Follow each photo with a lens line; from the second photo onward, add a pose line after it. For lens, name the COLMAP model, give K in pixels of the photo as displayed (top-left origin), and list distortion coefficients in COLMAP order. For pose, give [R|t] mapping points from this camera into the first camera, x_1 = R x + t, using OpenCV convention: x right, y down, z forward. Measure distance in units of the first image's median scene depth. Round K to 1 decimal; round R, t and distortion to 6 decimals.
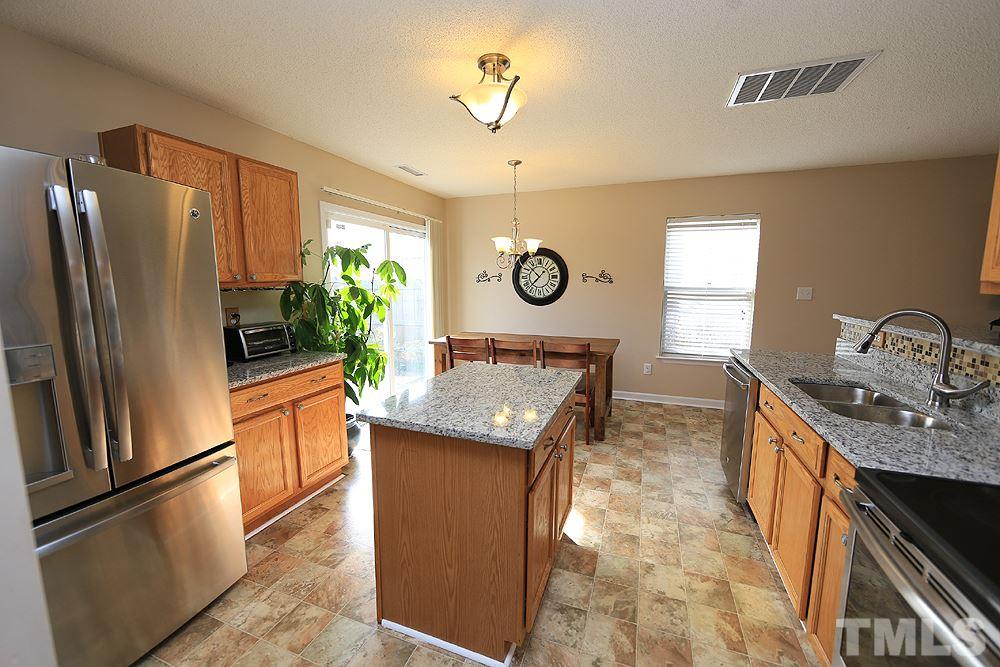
lens RADIAL K [[396.9, 0, 495.7], [0, 396.9, 329.2], [0, 0, 1]] dist [-0.002604, 0.000248]
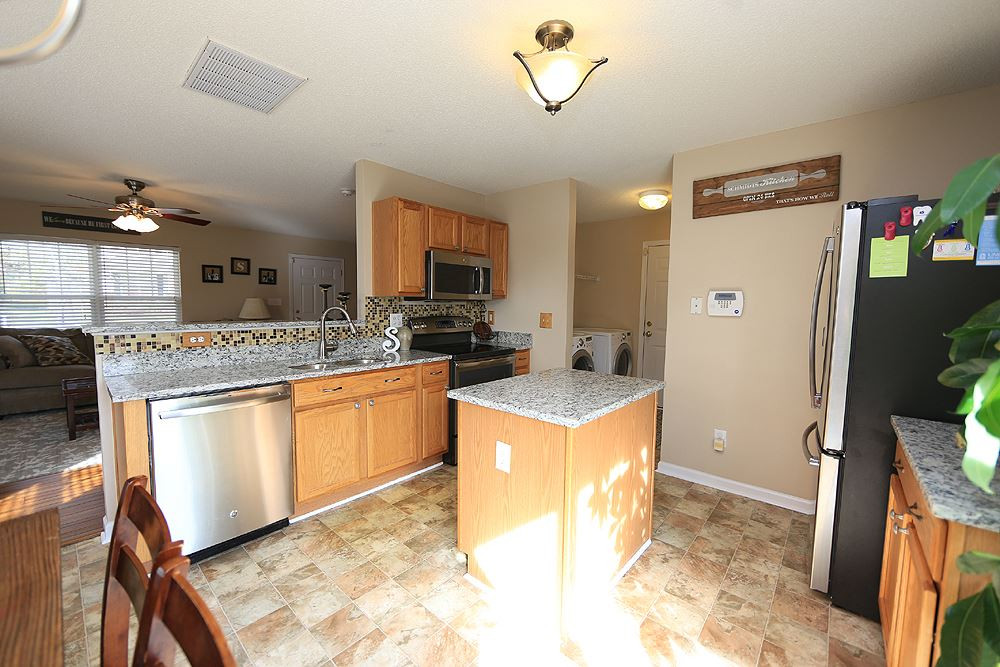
lens RADIAL K [[387.6, 0, 497.8], [0, 387.6, 336.8], [0, 0, 1]] dist [-0.014831, -0.000007]
pose [[-0.935729, -0.043925, 0.349974, -0.091767], [0.032879, 0.977033, 0.210535, -0.093426], [-0.351184, 0.208510, -0.912794, 0.871229]]
